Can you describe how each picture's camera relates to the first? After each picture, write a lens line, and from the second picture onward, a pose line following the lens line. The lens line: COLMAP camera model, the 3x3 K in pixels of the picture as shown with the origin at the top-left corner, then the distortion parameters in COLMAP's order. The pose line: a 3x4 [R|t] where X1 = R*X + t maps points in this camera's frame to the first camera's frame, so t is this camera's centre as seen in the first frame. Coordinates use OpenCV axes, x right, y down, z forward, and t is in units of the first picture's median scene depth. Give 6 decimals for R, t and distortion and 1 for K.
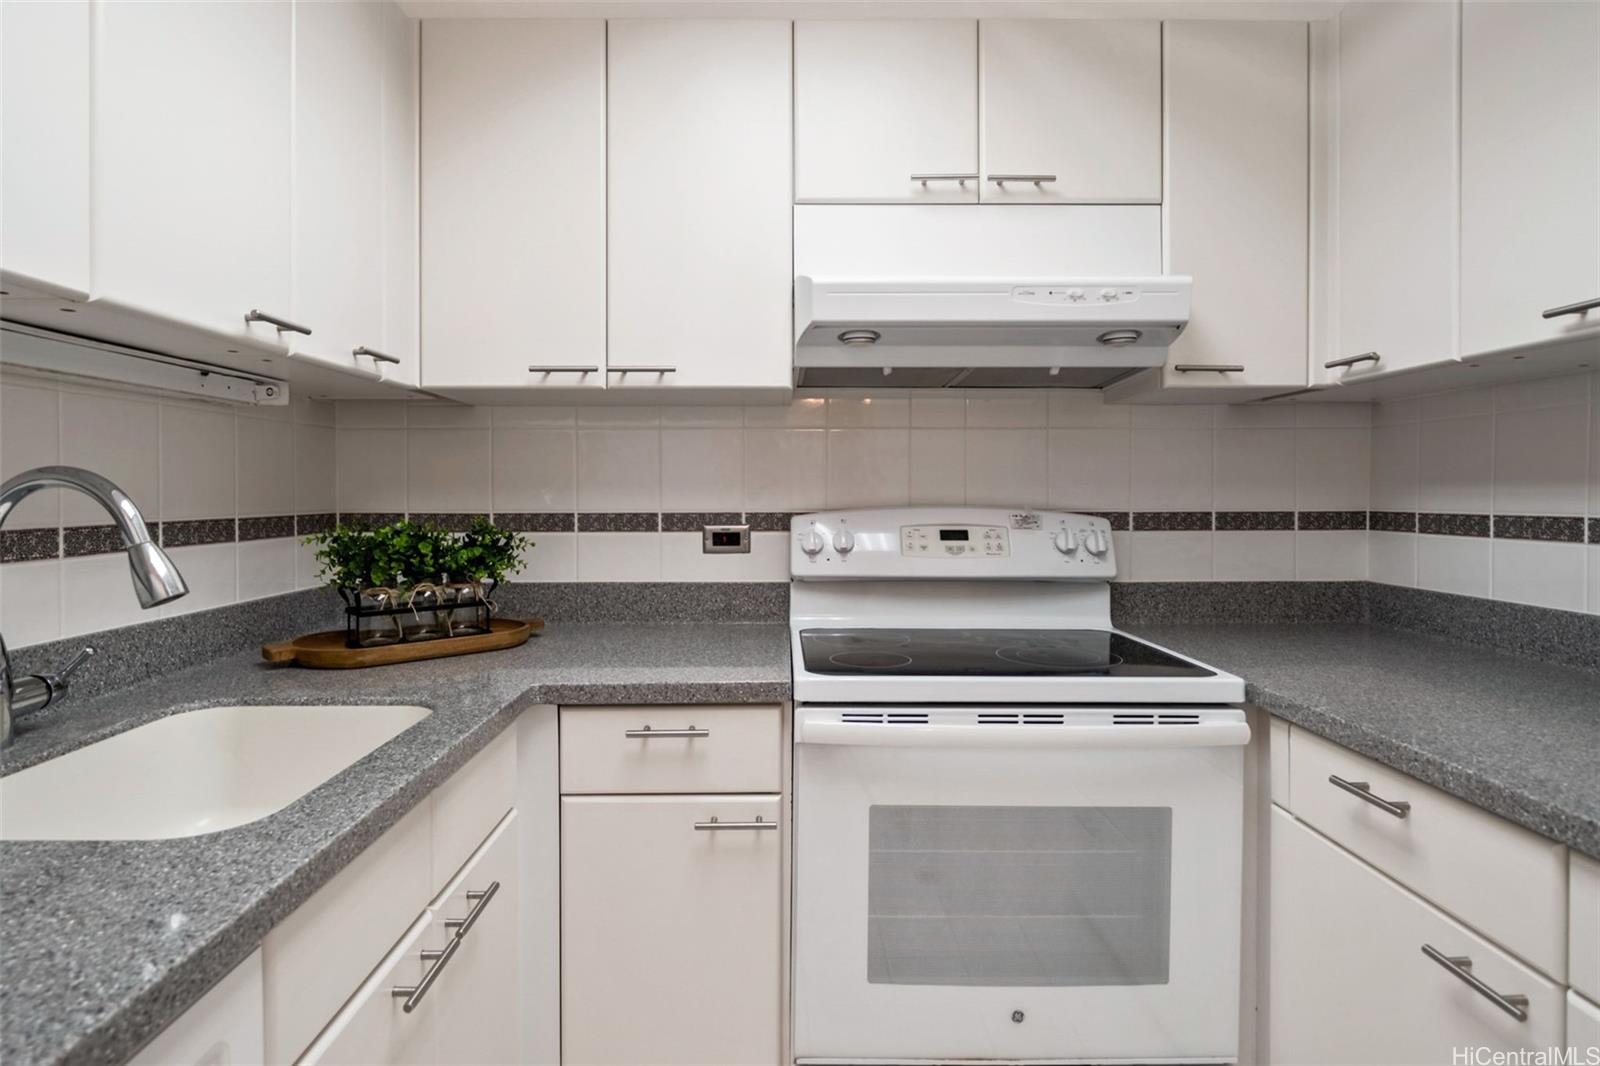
lens RADIAL K [[819.1, 0, 793.5], [0, 819.1, 515.4], [0, 0, 1]] dist [-0.000553, -0.000111]
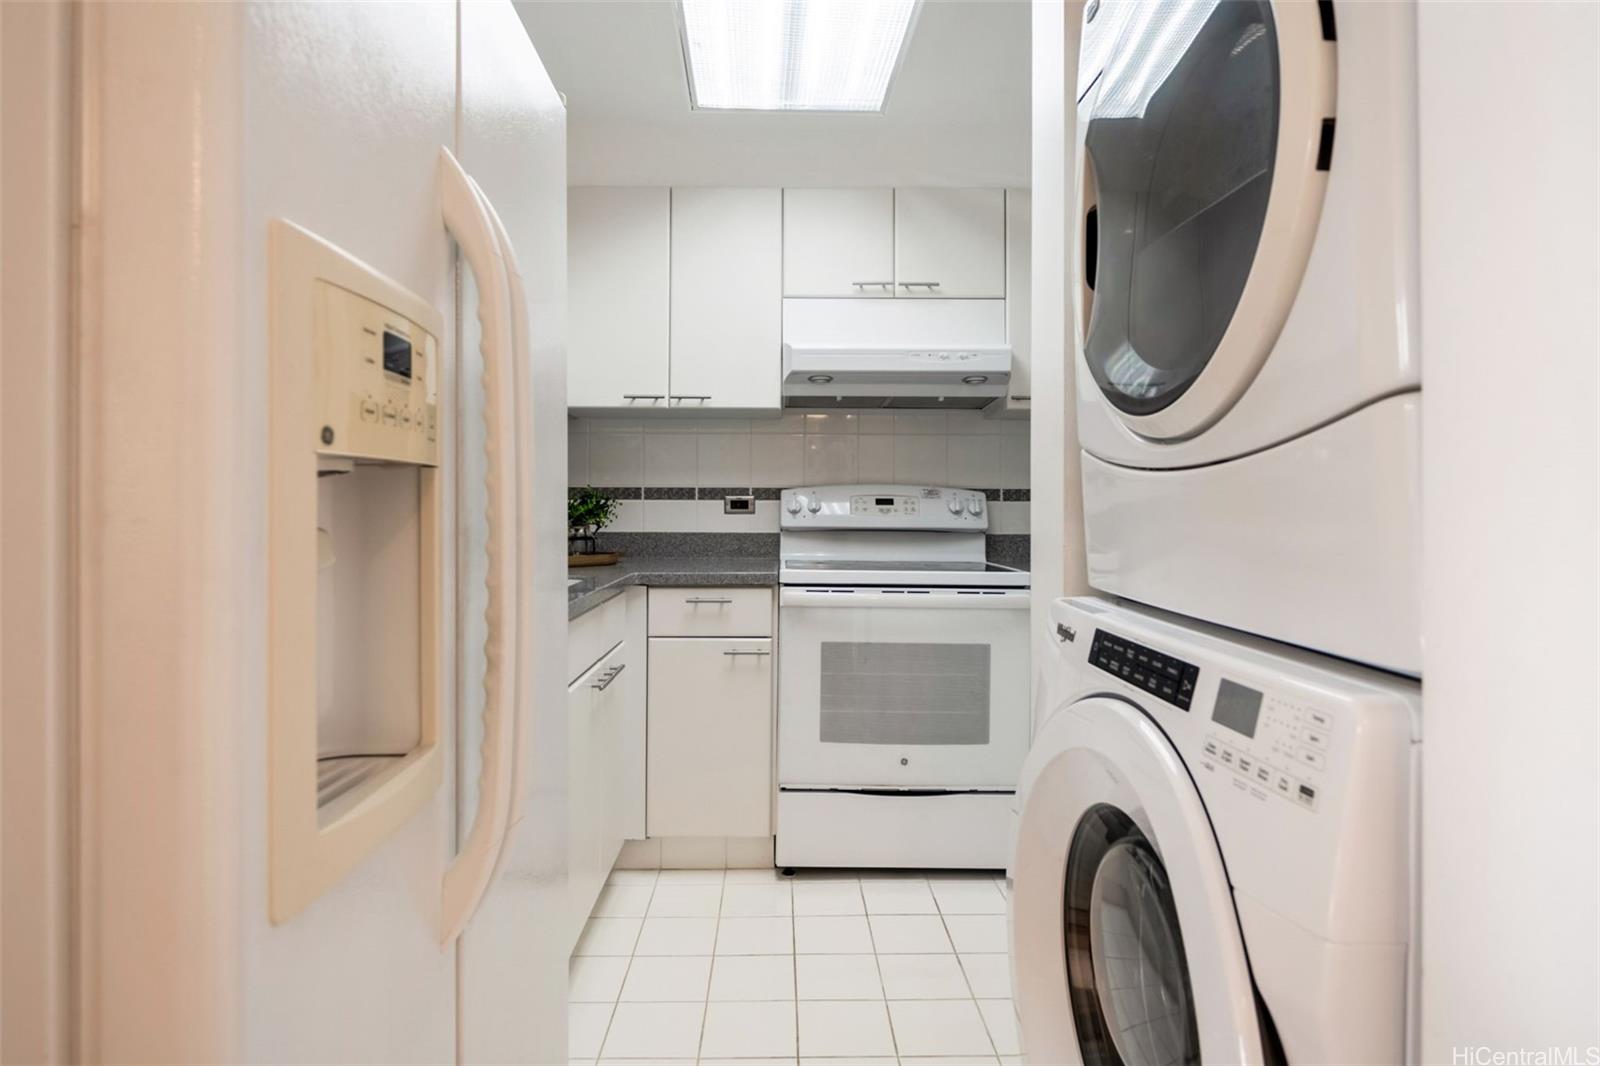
lens RADIAL K [[818.2, 0, 797.5], [0, 818.2, 502.0], [0, 0, 1]] dist [-0.003529, -0.000325]
pose [[0.999985, 0.004665, 0.002924, 0.026797], [-0.004564, 0.999428, -0.033498, 0.085908], [-0.003078, 0.033484, 0.999435, -0.629337]]
